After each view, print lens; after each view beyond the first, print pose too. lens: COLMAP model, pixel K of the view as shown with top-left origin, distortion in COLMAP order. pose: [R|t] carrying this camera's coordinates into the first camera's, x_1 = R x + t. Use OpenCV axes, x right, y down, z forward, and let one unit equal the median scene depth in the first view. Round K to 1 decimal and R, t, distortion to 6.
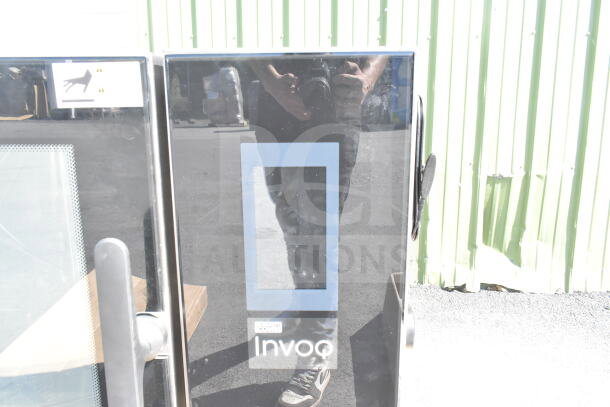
lens RADIAL K [[462.9, 0, 304.8], [0, 462.9, 200.2], [0, 0, 1]] dist [-0.015119, 0.001003]
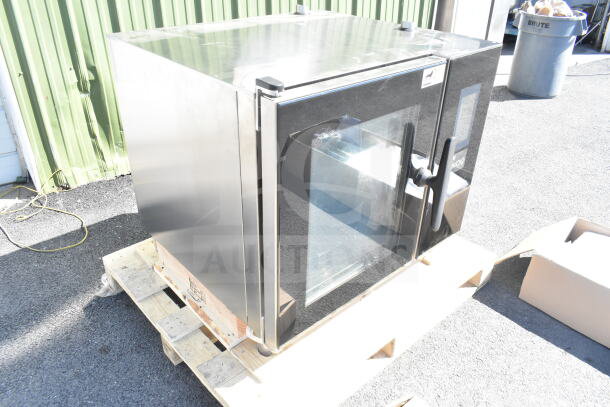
lens RADIAL K [[462.9, 0, 301.9], [0, 462.9, 203.5], [0, 0, 1]] dist [-0.015119, 0.001003]
pose [[0.730222, -0.329049, 0.598751, -0.618656], [0.118778, 0.924176, 0.363030, -0.141297], [-0.672806, -0.193975, 0.713937, -0.084262]]
